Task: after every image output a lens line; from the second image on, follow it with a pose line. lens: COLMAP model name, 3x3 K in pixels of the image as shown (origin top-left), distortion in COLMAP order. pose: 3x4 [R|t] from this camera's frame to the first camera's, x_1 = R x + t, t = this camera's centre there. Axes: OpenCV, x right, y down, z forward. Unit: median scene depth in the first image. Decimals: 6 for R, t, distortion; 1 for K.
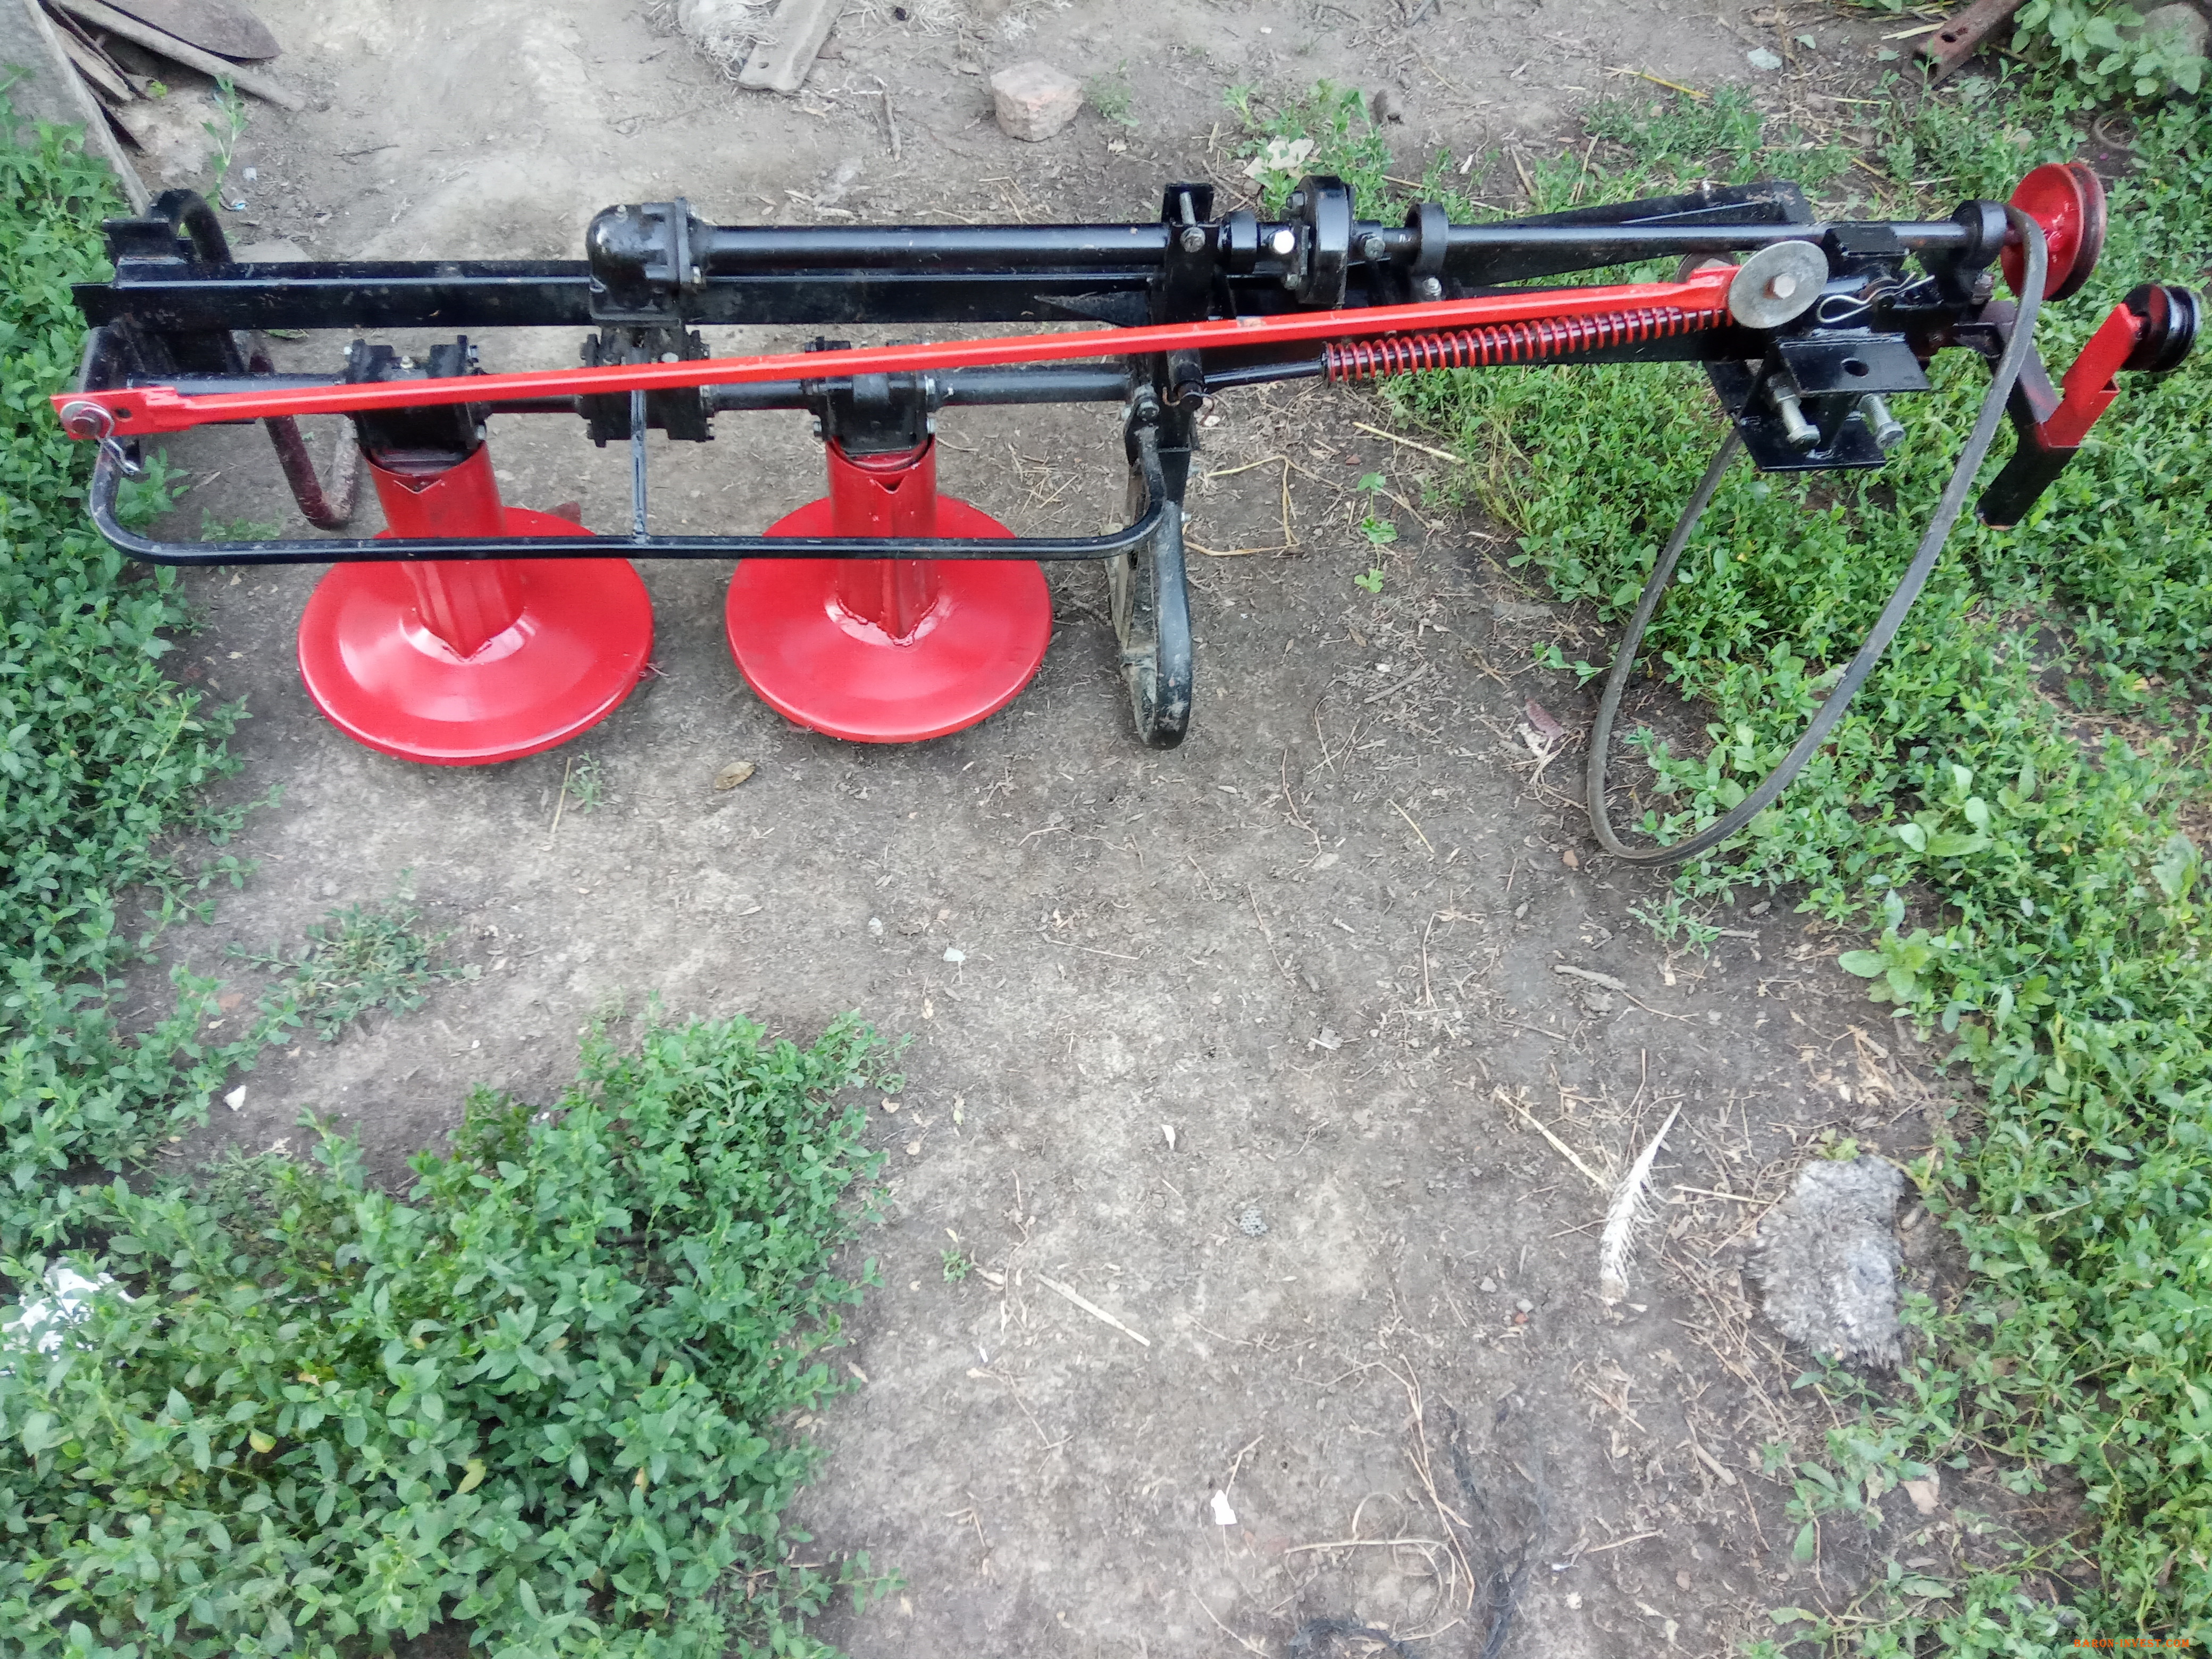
lens RADIAL K [[1780.6, 0, 1100.9], [0, 1780.6, 827.6], [0, 0, 1]] dist [0.115606, -0.174562]
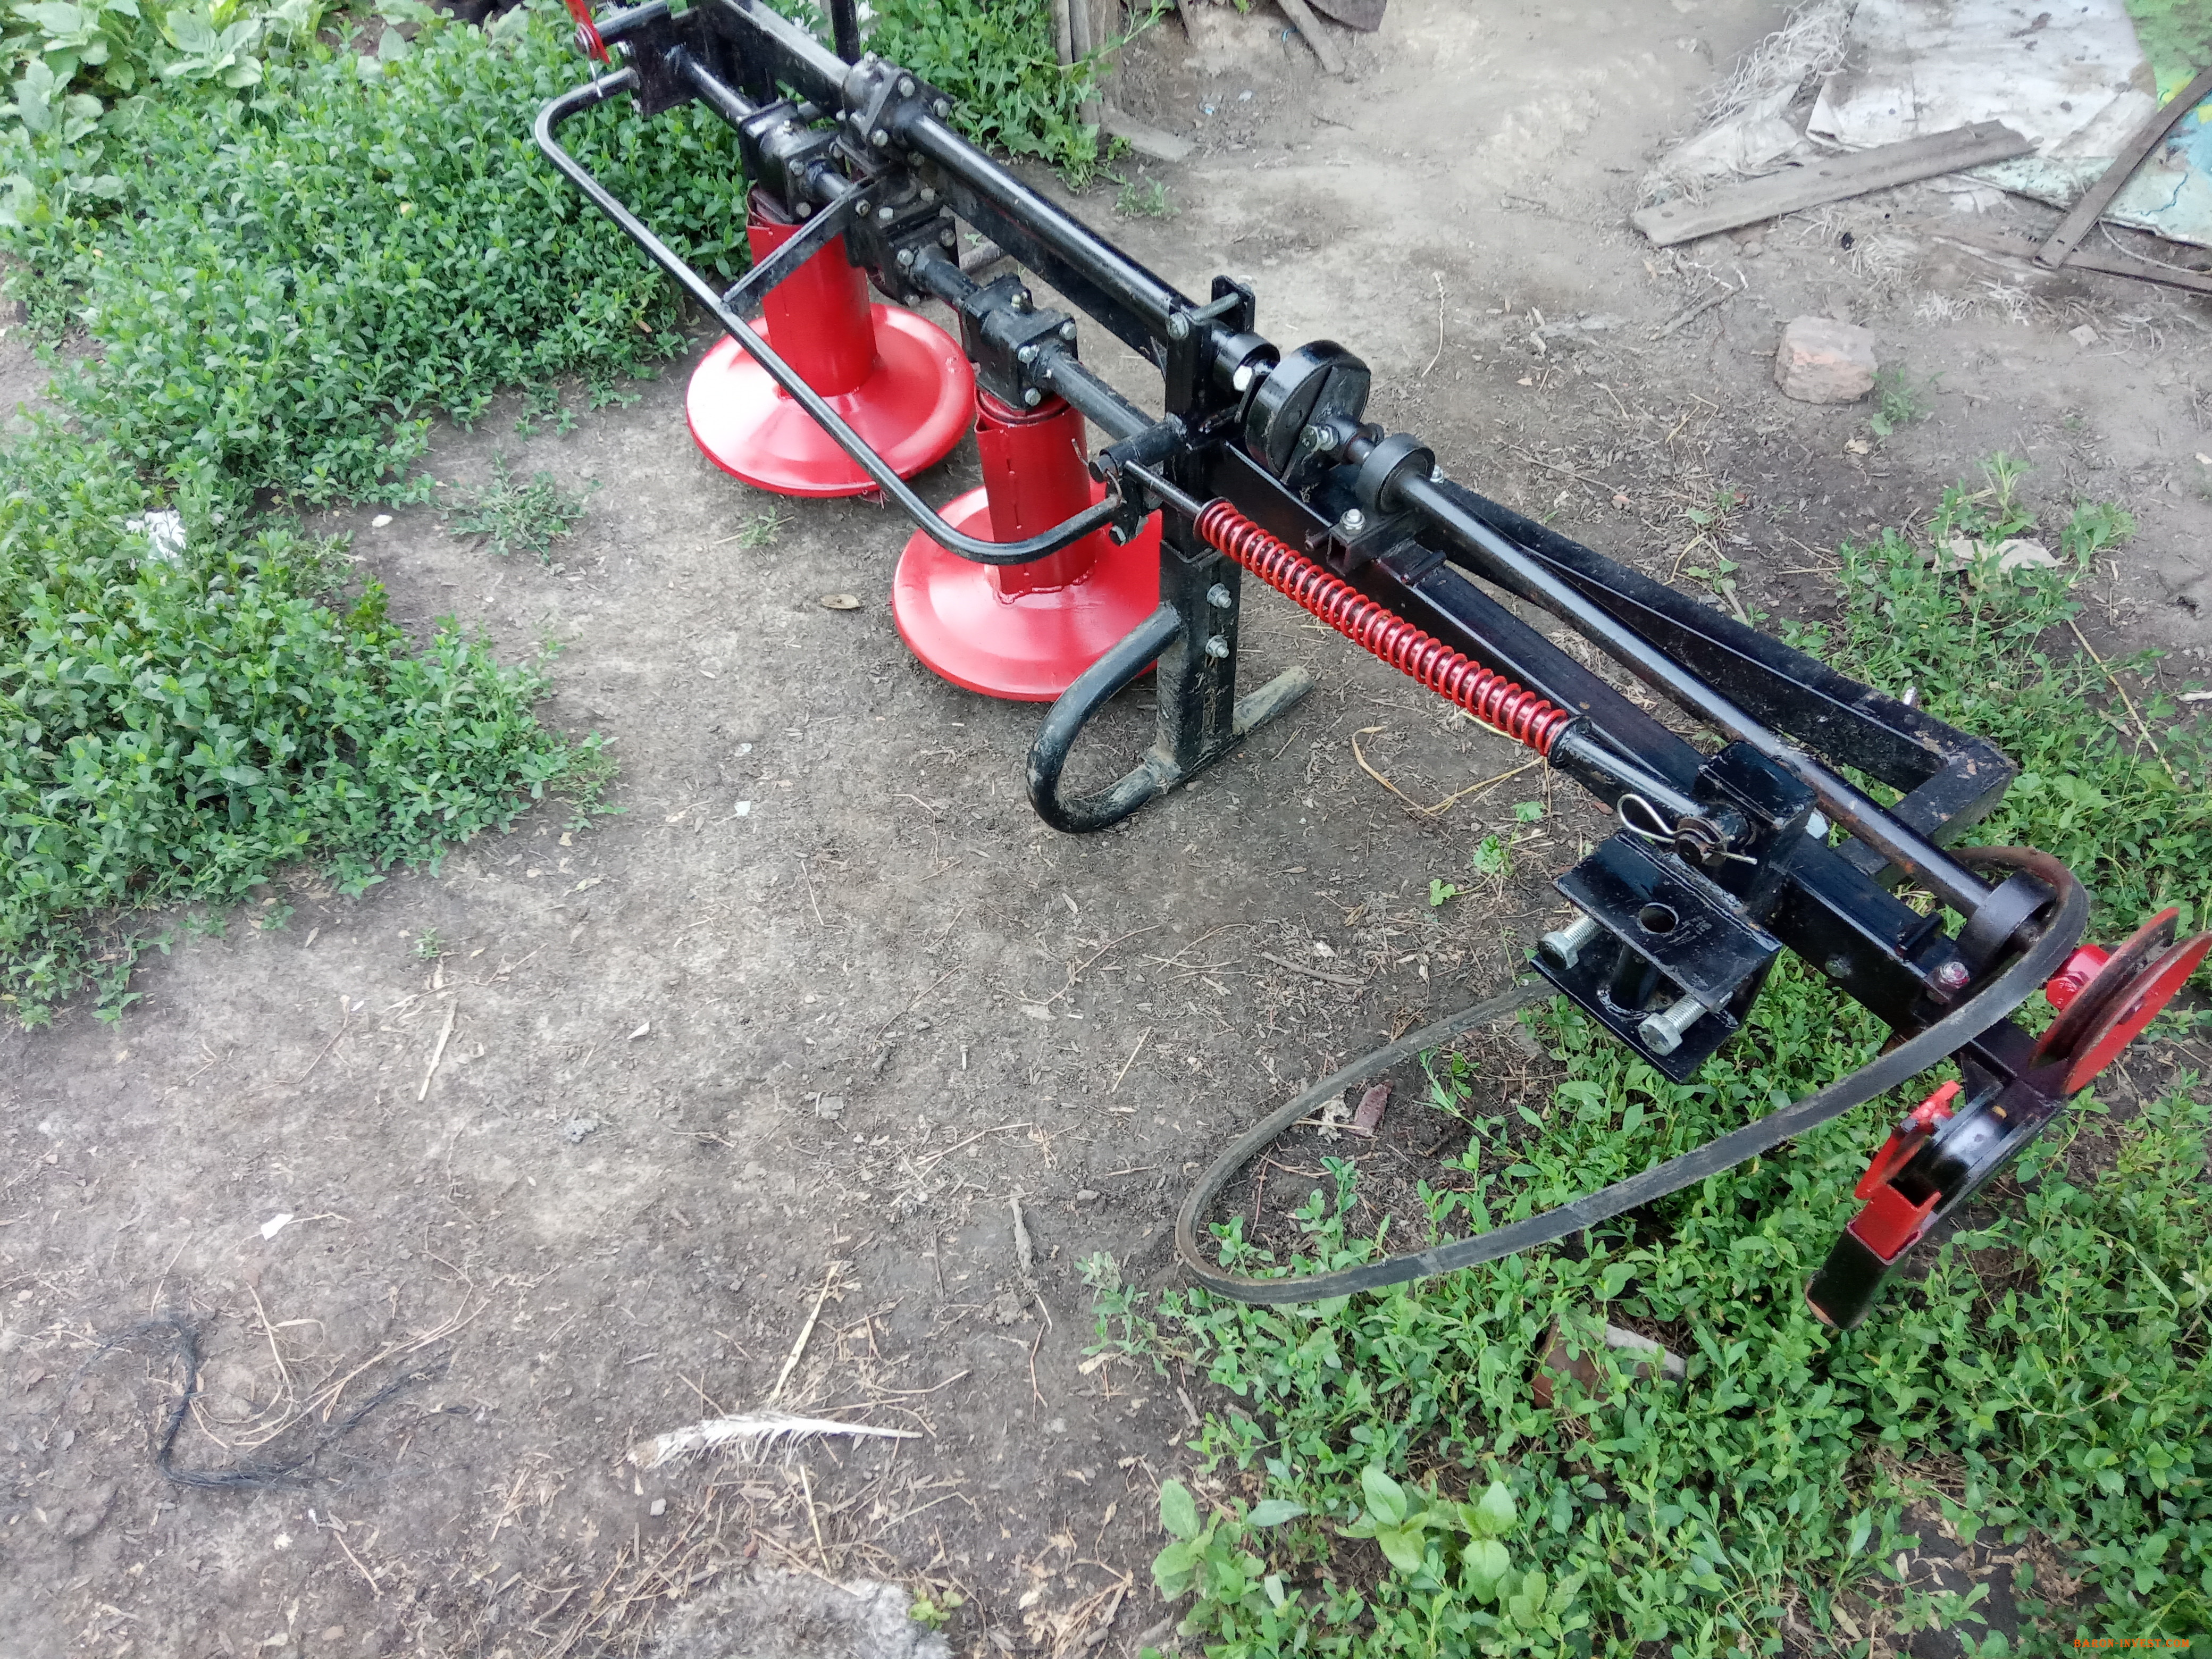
lens RADIAL K [[1780.6, 0, 1100.9], [0, 1780.6, 827.6], [0, 0, 1]] dist [0.115606, -0.174562]
pose [[0.519397, 0.612859, -0.595510, 0.648471], [-0.658638, 0.731114, 0.177956, -0.241066], [0.544447, 0.299796, 0.783390, 0.289287]]
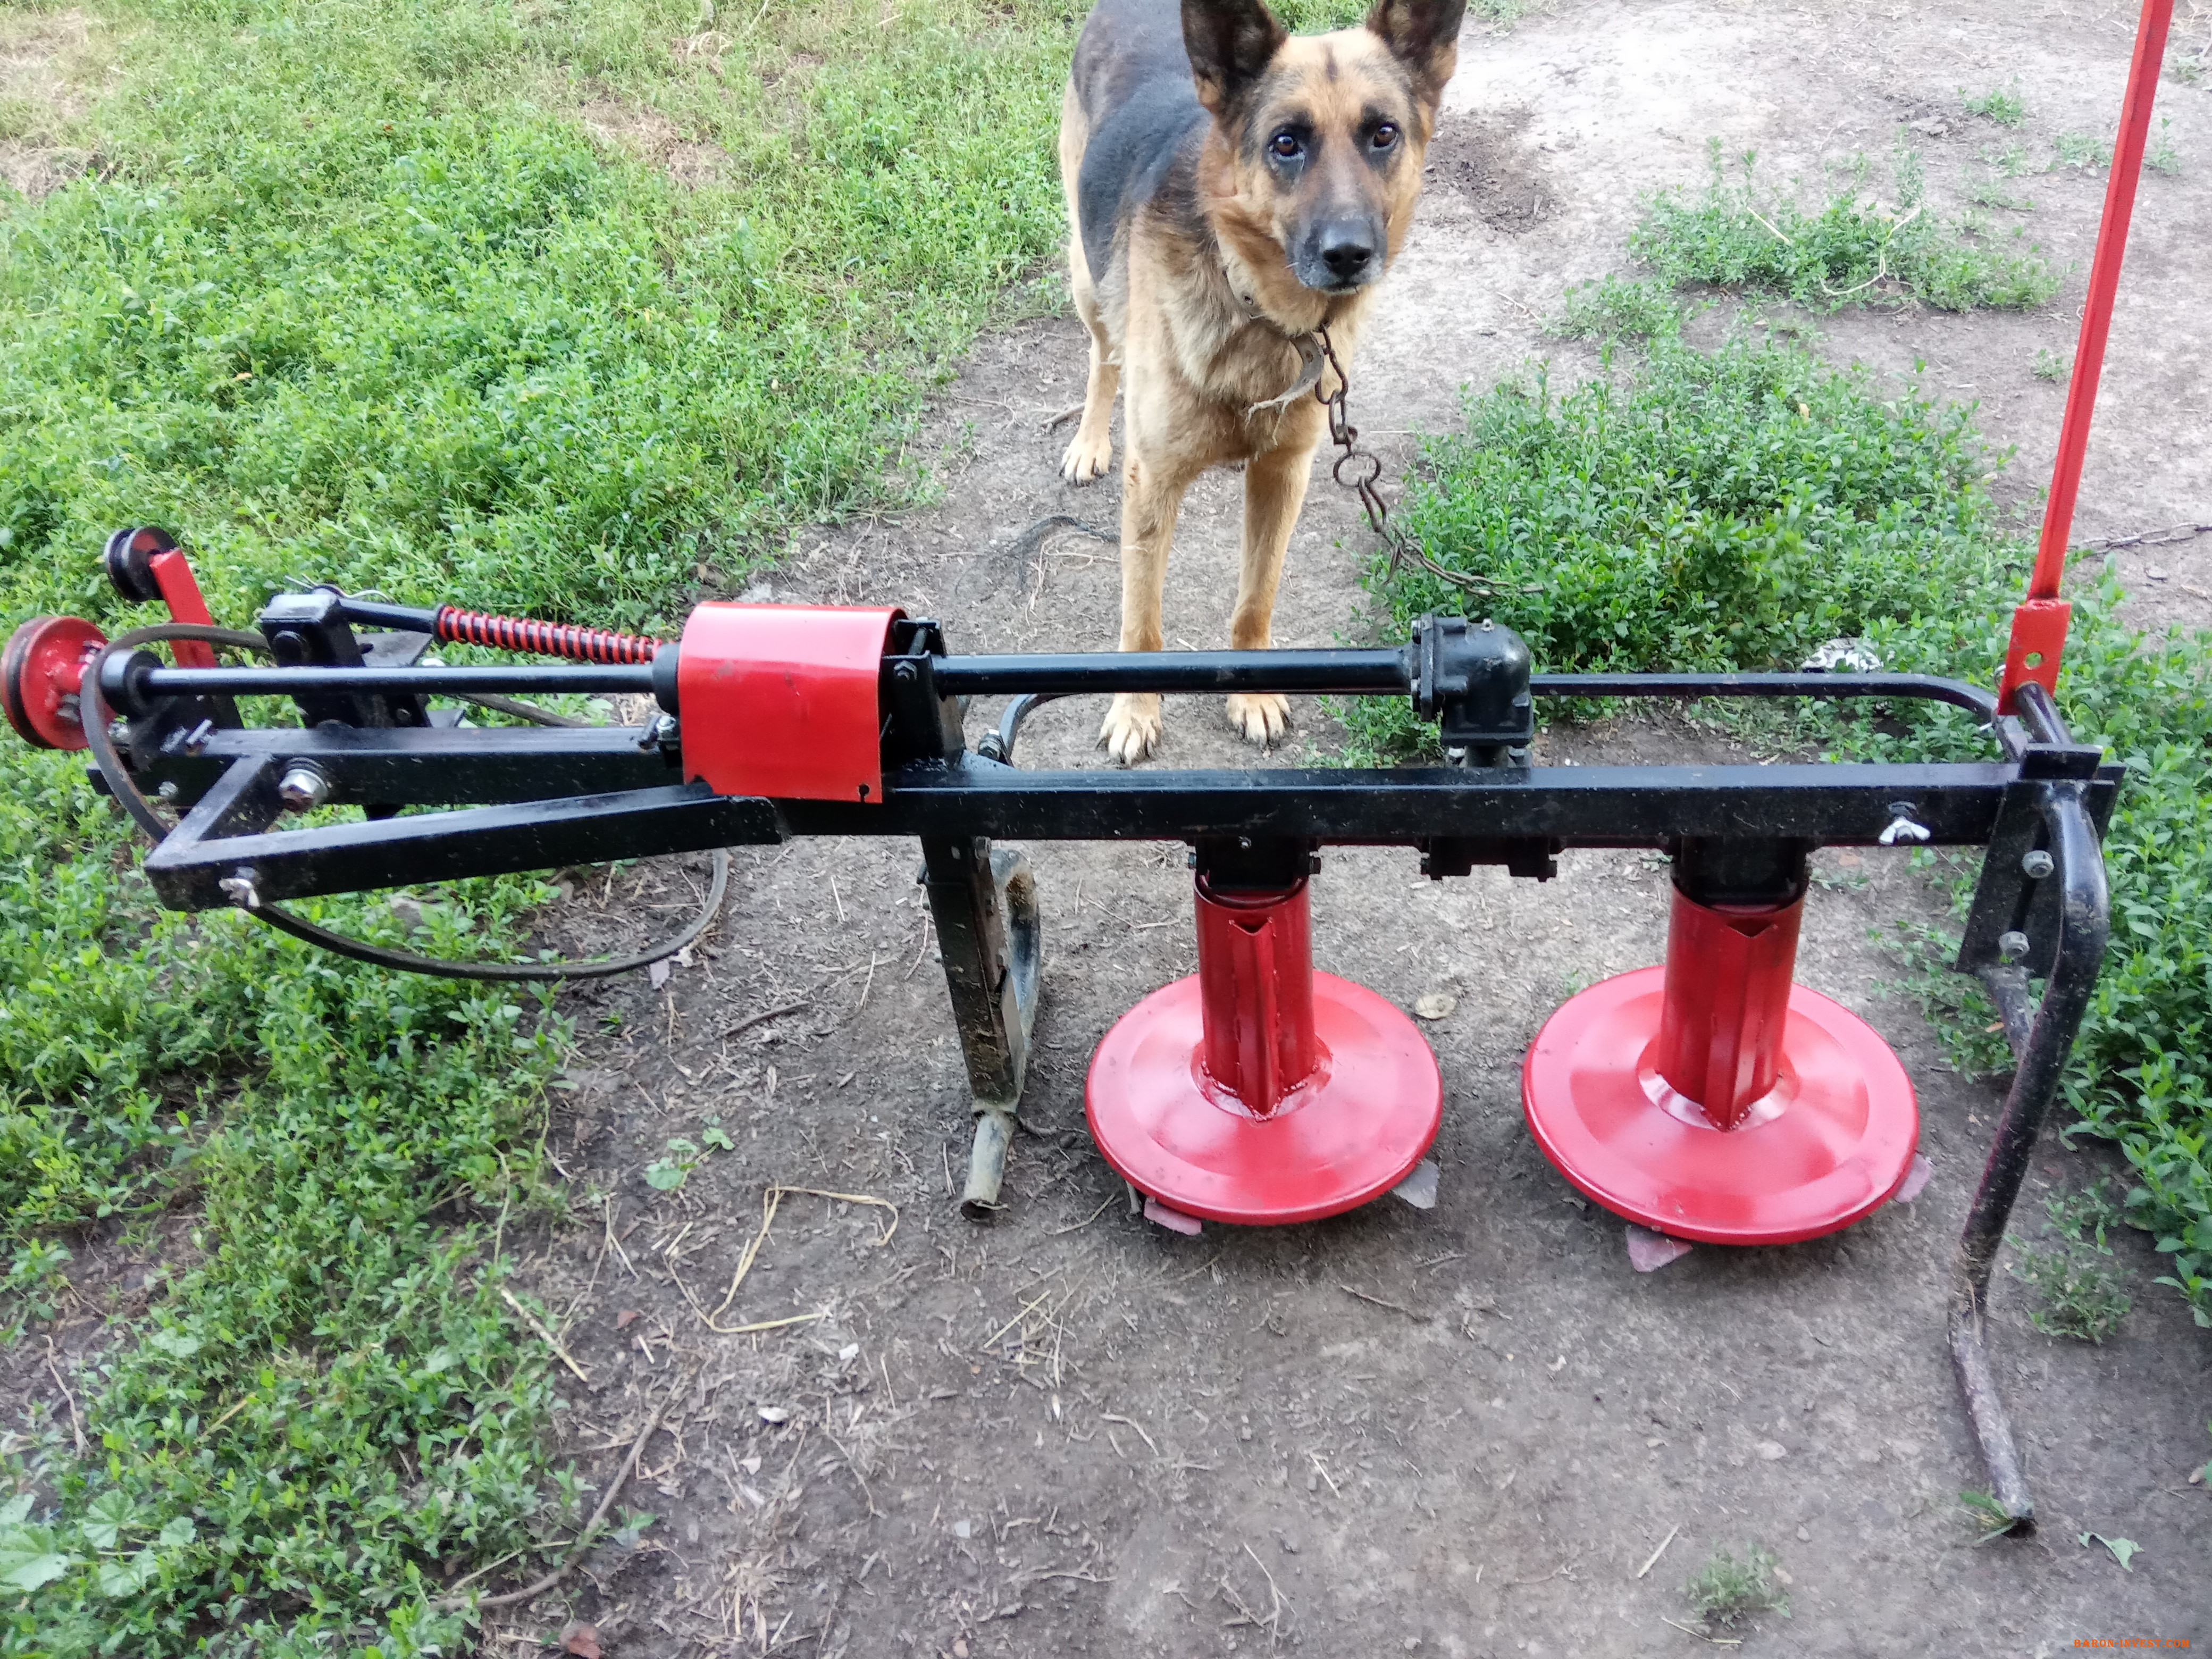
lens RADIAL K [[1780.6, 0, 1100.9], [0, 1780.6, 827.6], [0, 0, 1]] dist [0.115606, -0.174562]
pose [[-0.968129, -0.132356, 0.212620, -0.237165], [0.220291, -0.046129, 0.974343, -1.125984], [-0.119152, 0.990128, 0.073815, 0.897236]]
